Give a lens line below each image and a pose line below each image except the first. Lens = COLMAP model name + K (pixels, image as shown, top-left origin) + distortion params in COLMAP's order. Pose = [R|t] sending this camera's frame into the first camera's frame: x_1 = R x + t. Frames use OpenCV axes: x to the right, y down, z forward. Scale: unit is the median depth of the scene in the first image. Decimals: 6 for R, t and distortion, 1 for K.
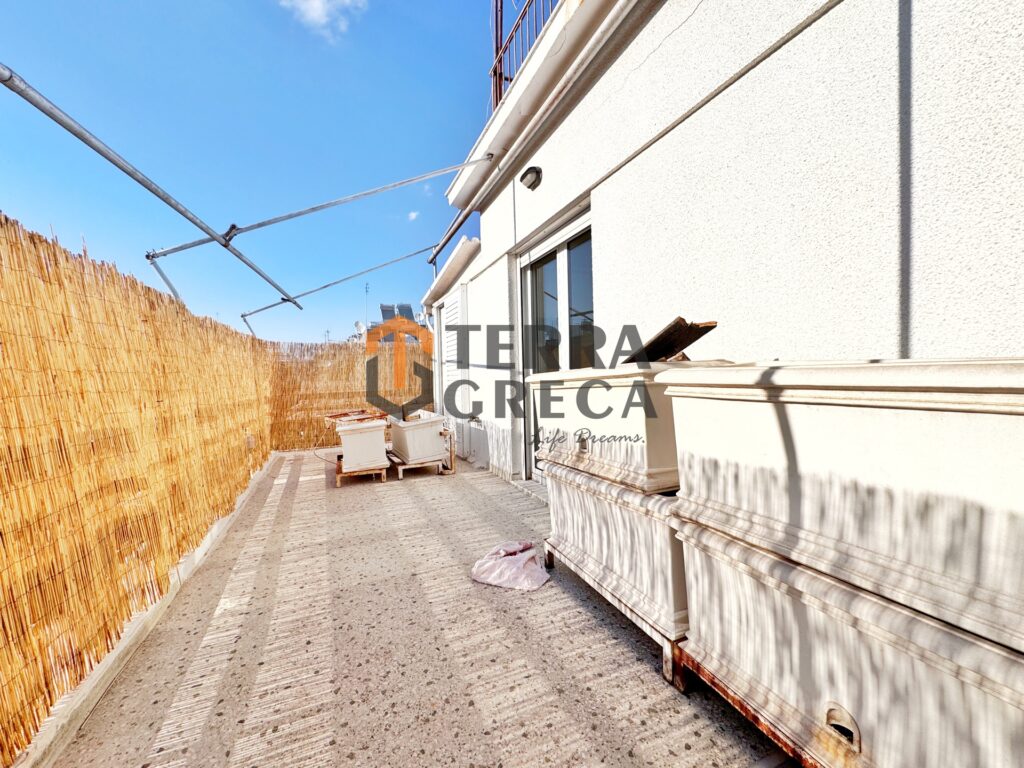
lens RADIAL K [[409.5, 0, 512.4], [0, 409.5, 379.7], [0, 0, 1]] dist [0.000104, 0.000704]
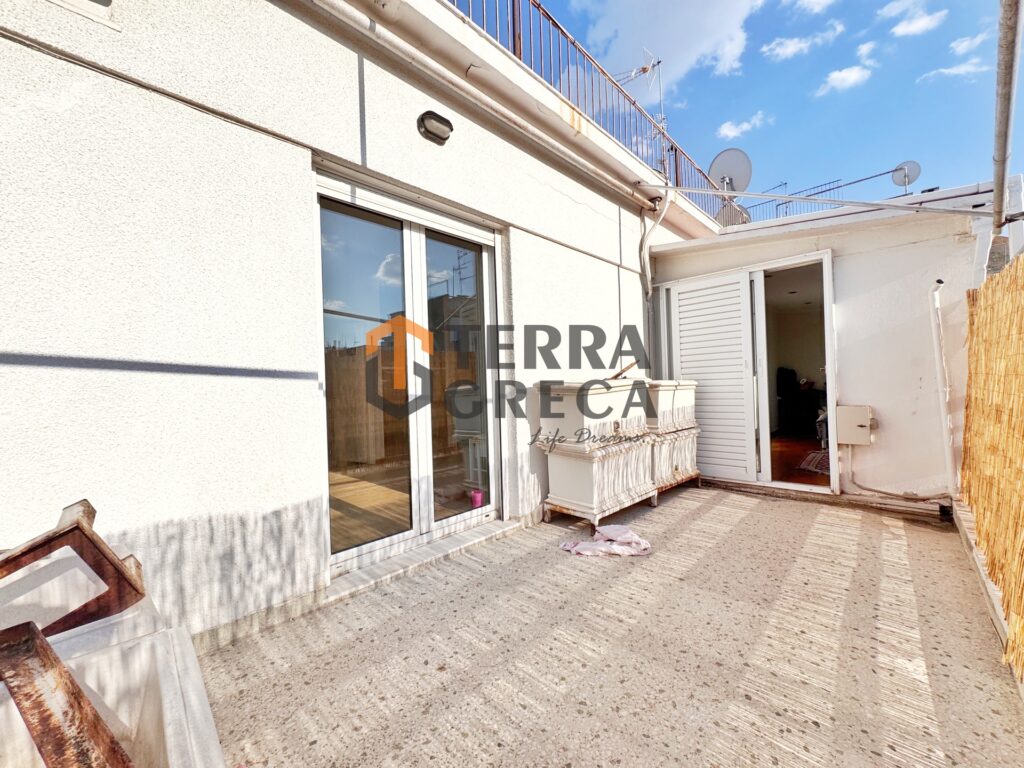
lens RADIAL K [[409.5, 0, 514.0], [0, 409.5, 380.9], [0, 0, 1]] dist [0.000104, 0.000704]
pose [[-0.393949, 0.051244, 0.917703, -0.566763], [0.048693, 0.998206, -0.034836, 0.008747], [-0.917842, 0.030962, -0.395738, 0.980387]]
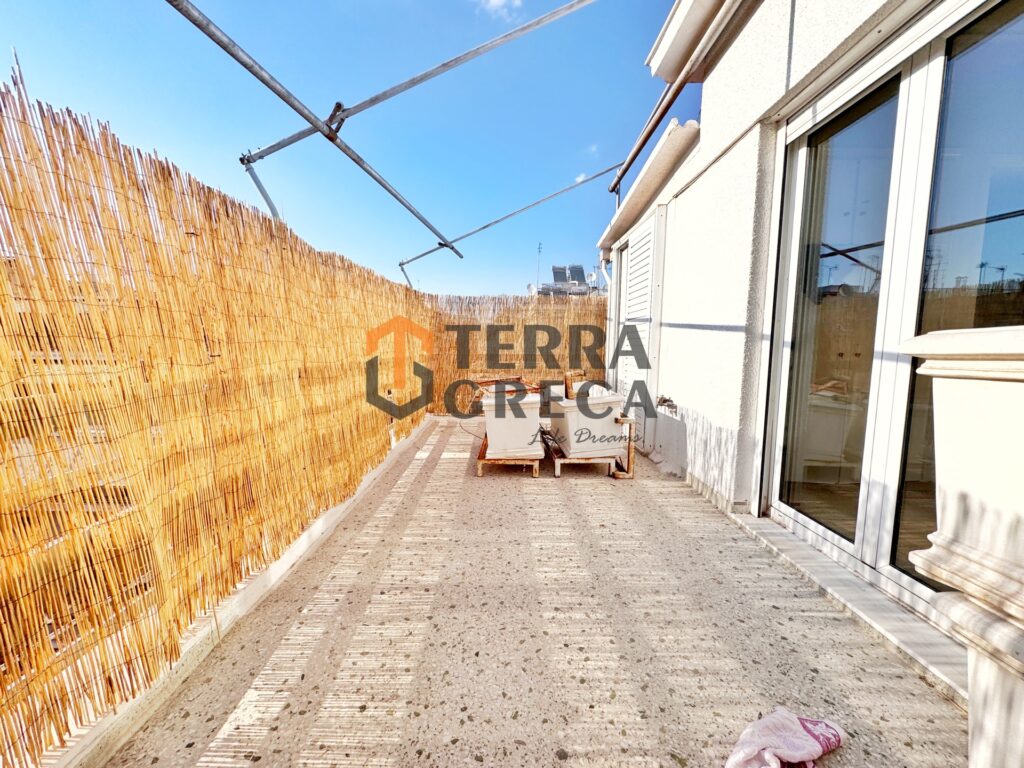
lens RADIAL K [[409.5, 0, 513.0], [0, 409.5, 380.4], [0, 0, 1]] dist [0.000104, 0.000704]
pose [[0.919821, 0.075045, -0.385095, -0.080917], [-0.041686, 0.994674, 0.094267, 0.005169], [0.390118, -0.070656, 0.918050, 0.325527]]
